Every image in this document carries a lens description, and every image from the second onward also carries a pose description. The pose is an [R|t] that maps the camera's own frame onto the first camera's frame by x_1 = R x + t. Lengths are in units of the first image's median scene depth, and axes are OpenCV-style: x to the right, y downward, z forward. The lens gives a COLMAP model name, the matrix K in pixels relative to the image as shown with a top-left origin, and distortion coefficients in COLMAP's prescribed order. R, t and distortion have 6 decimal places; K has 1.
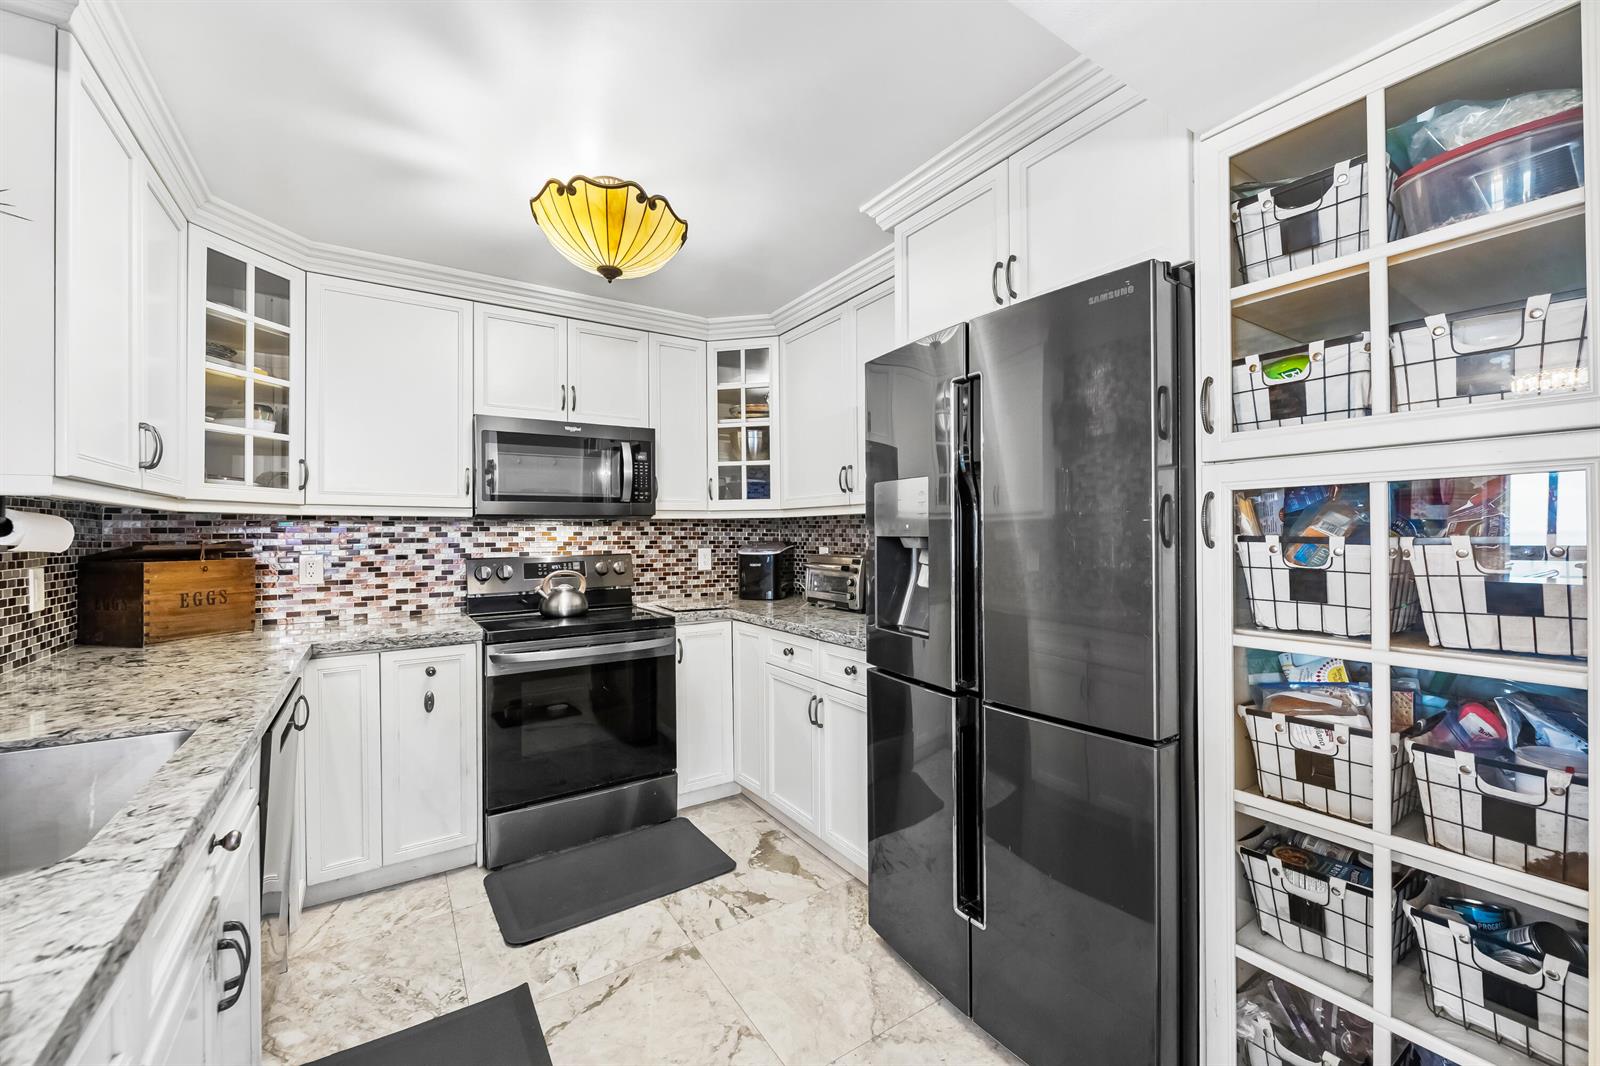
lens RADIAL K [[631.3, 0, 809.8], [0, 631.3, 531.7], [0, 0, 1]] dist [0.002102, -0.003385]
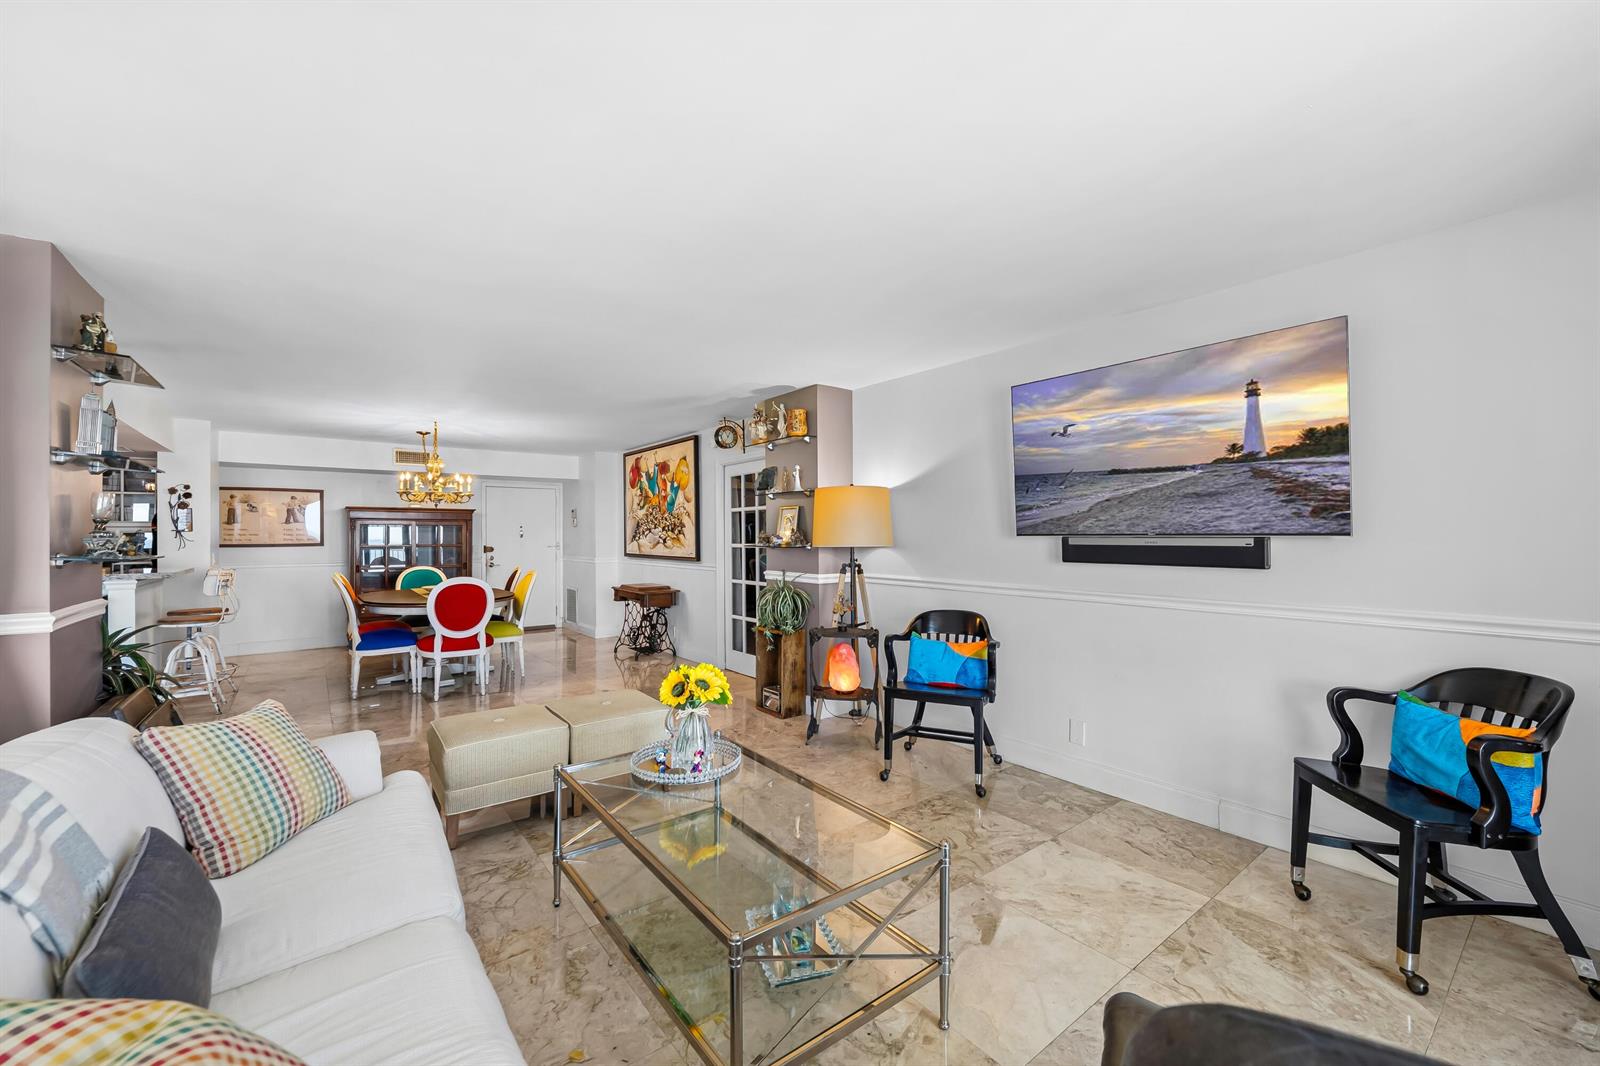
lens RADIAL K [[631.3, 0, 804.4], [0, 631.3, 531.0], [0, 0, 1]] dist [0.002102, -0.003385]
pose [[-0.078120, 0.010362, 0.996890, -2.421481], [0.002527, 0.999945, -0.010196, -0.009694], [-0.996941, 0.001723, -0.078142, -2.167431]]
